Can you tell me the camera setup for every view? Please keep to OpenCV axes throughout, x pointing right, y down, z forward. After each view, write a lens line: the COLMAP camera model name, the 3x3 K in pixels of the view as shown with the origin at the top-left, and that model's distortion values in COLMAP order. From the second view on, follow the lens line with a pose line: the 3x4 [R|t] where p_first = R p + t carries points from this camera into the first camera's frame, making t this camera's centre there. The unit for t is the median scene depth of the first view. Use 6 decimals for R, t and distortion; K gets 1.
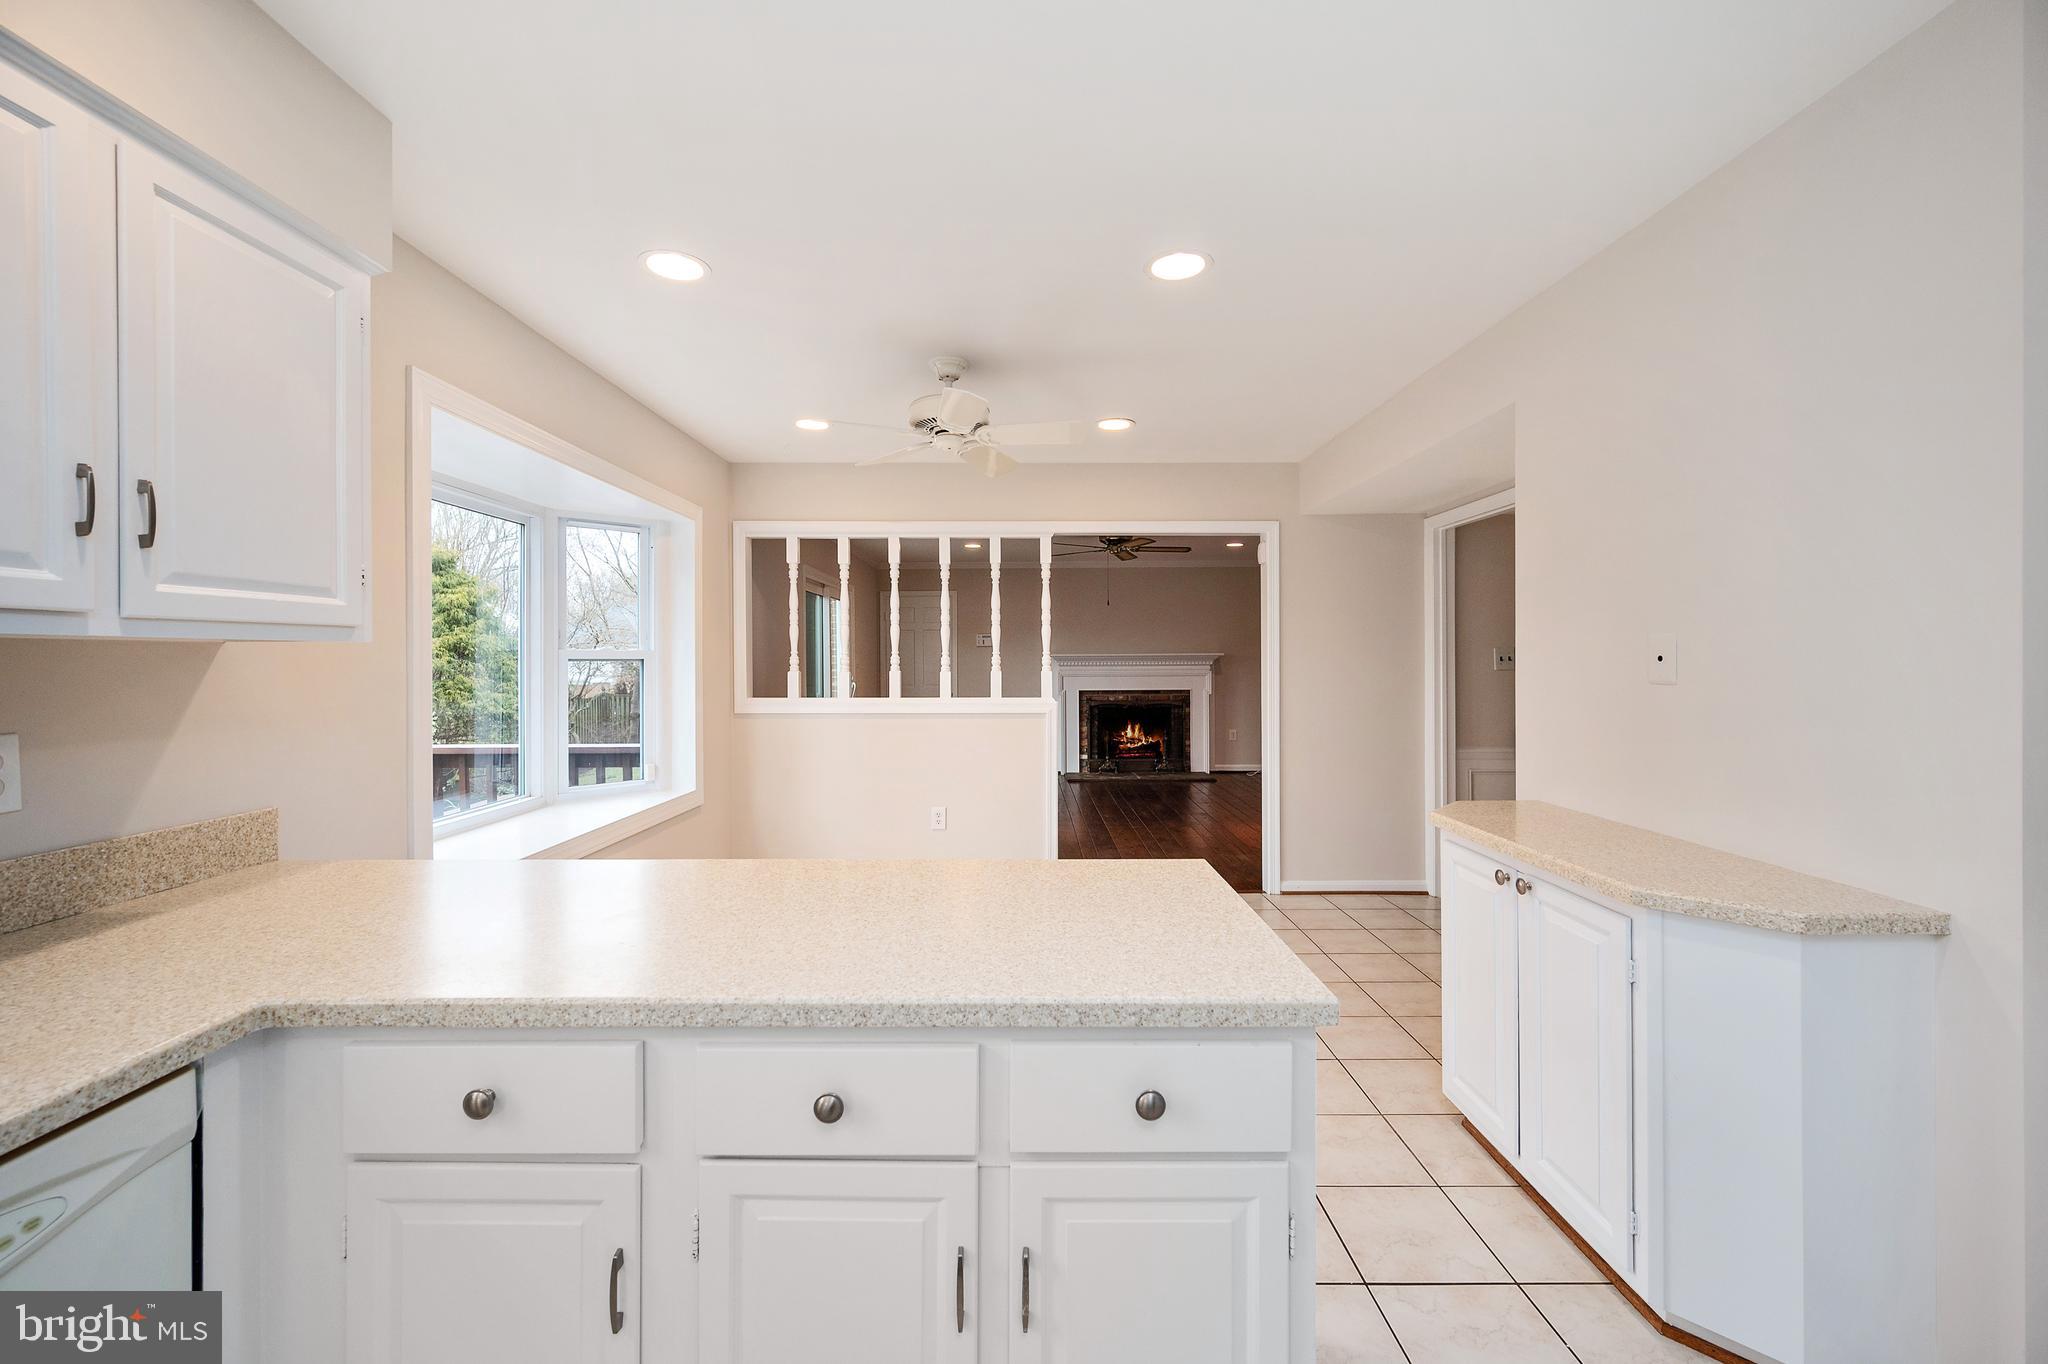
lens RADIAL K [[828.0, 0, 1025.1], [0, 828.0, 656.4], [0, 0, 1]] dist [-0.000506, -0.000037]
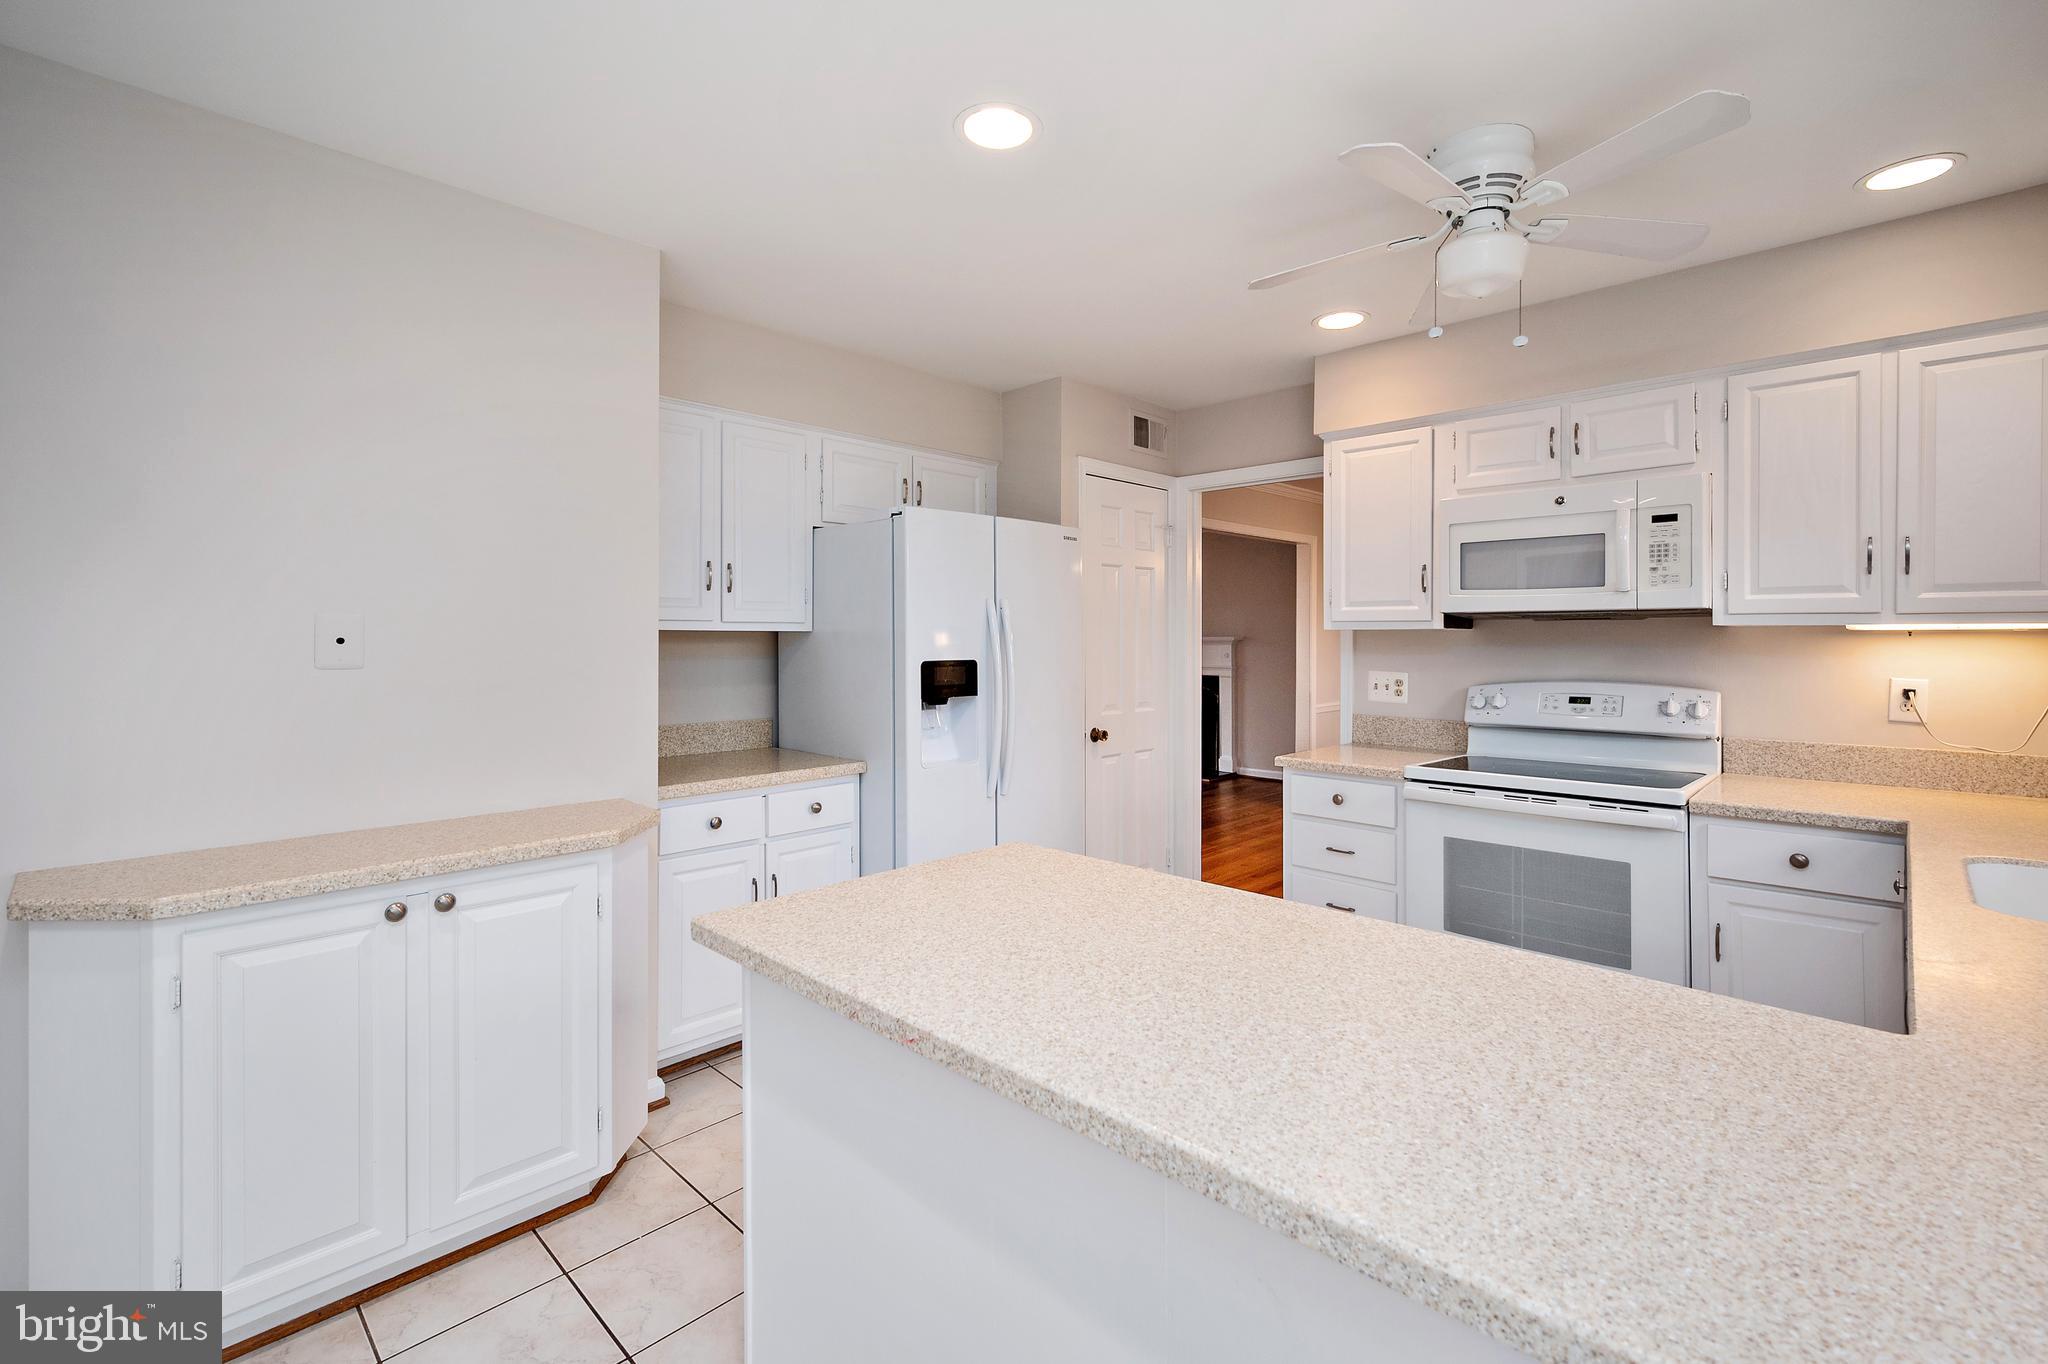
lens RADIAL K [[908.9, 0, 1027.5], [0, 908.9, 641.3], [0, 0, 1]] dist [0.000722, -0.000152]
pose [[-0.718347, 0.000248, 0.695685, -0.666267], [0.000580, 1.000000, 0.000243, 0.004717], [-0.695685, 0.000578, -0.718347, 1.668896]]
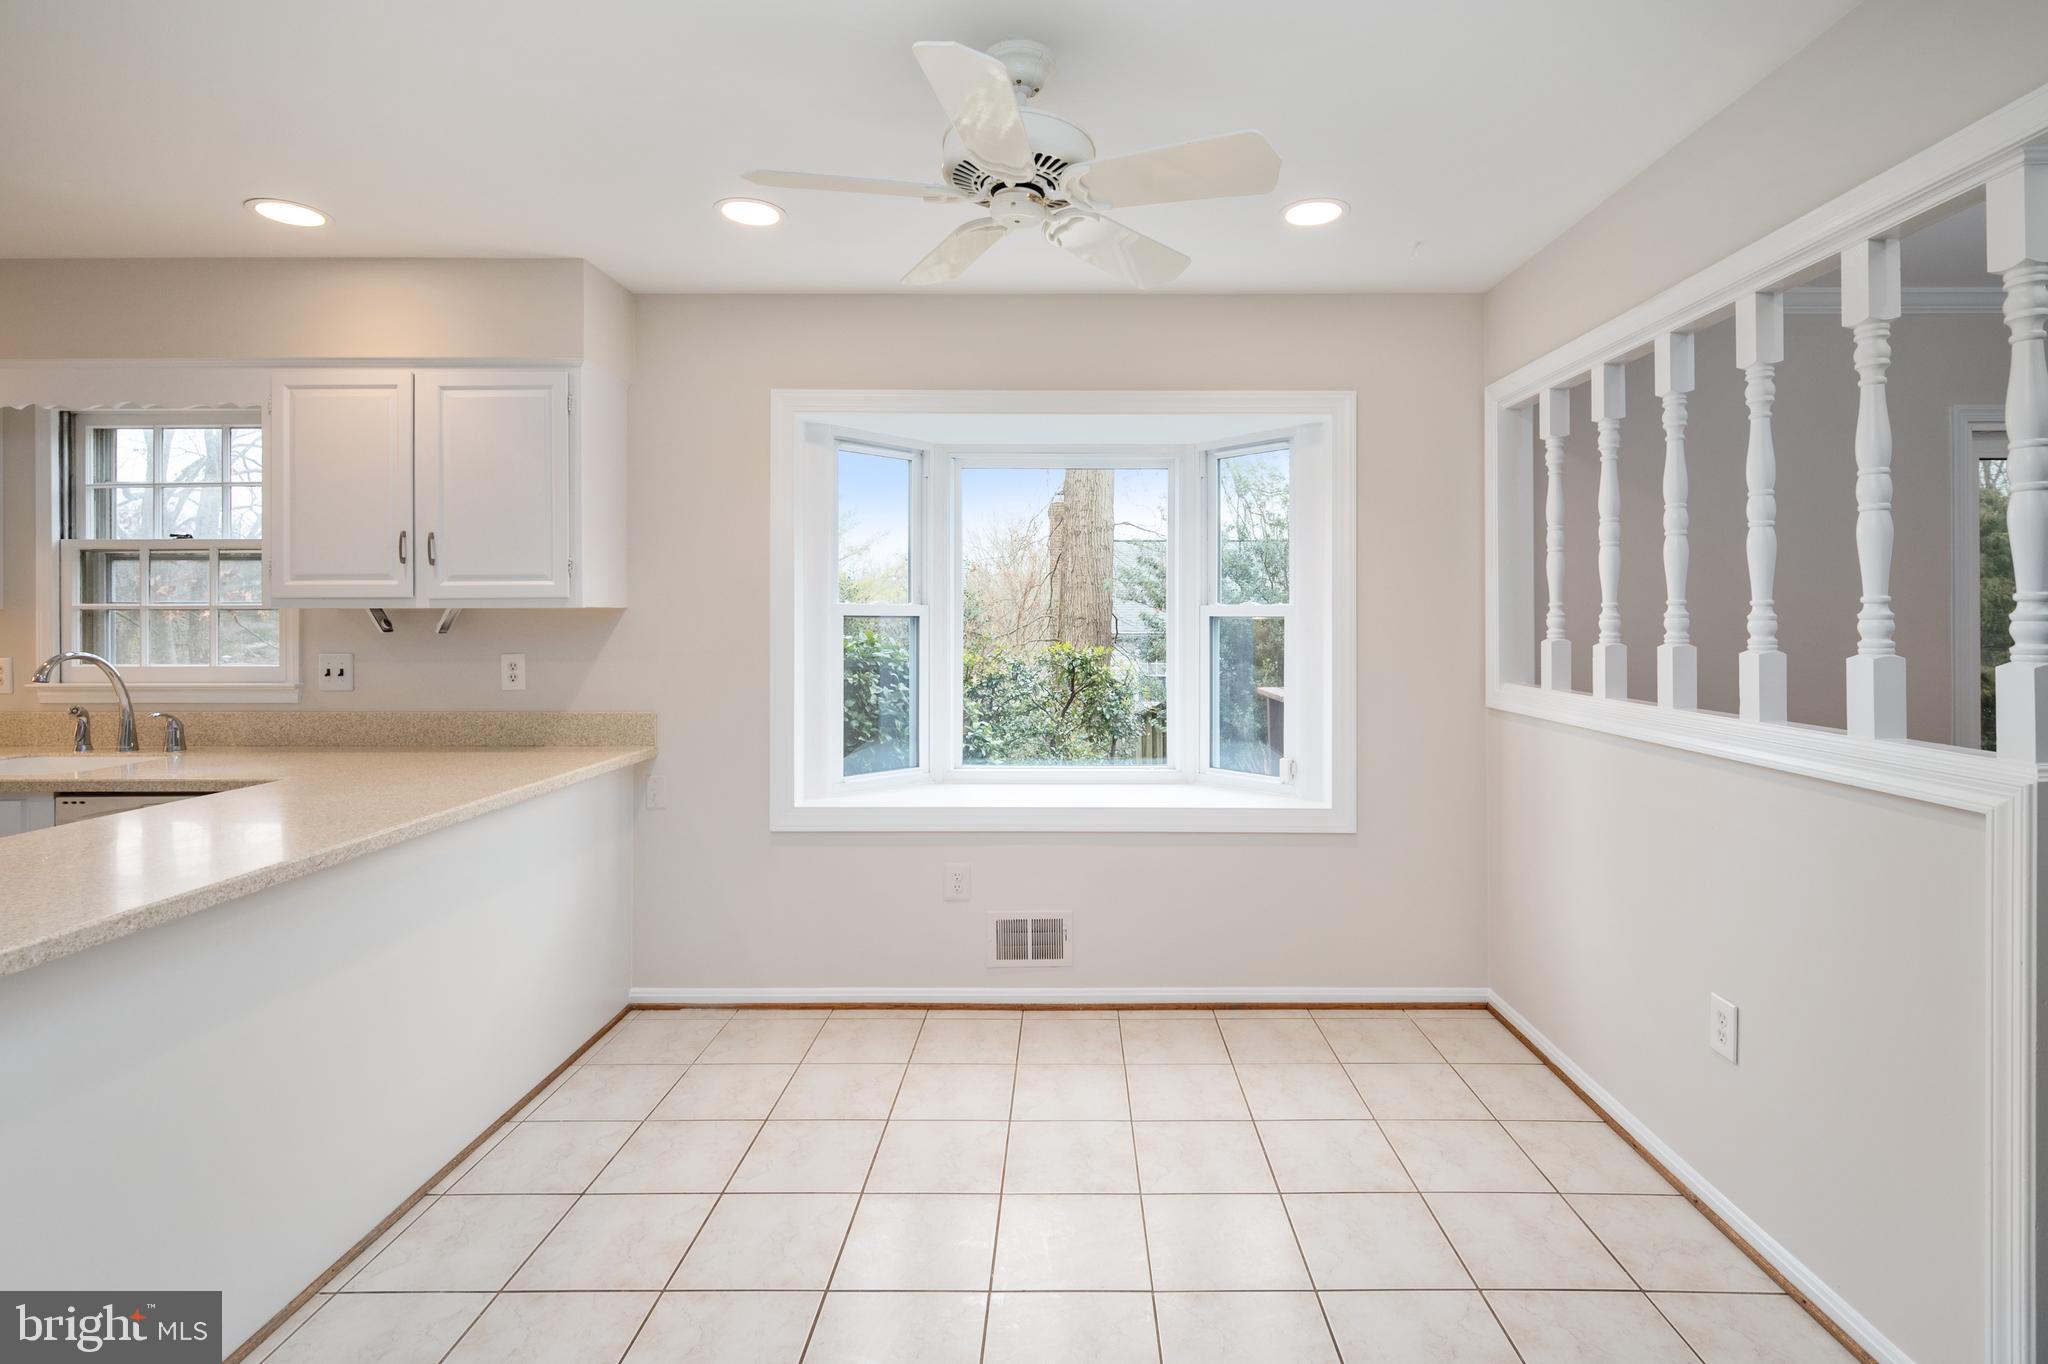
lens RADIAL K [[964.1, 0, 1050.7], [0, 964.1, 612.8], [0, 0, 1]] dist [0.002418, 0.000224]
pose [[-0.017842, -0.001394, -0.999840, 1.119386], [0.005225, 0.999985, -0.001487, 0.000118], [0.999827, -0.005251, -0.017834, 2.187665]]
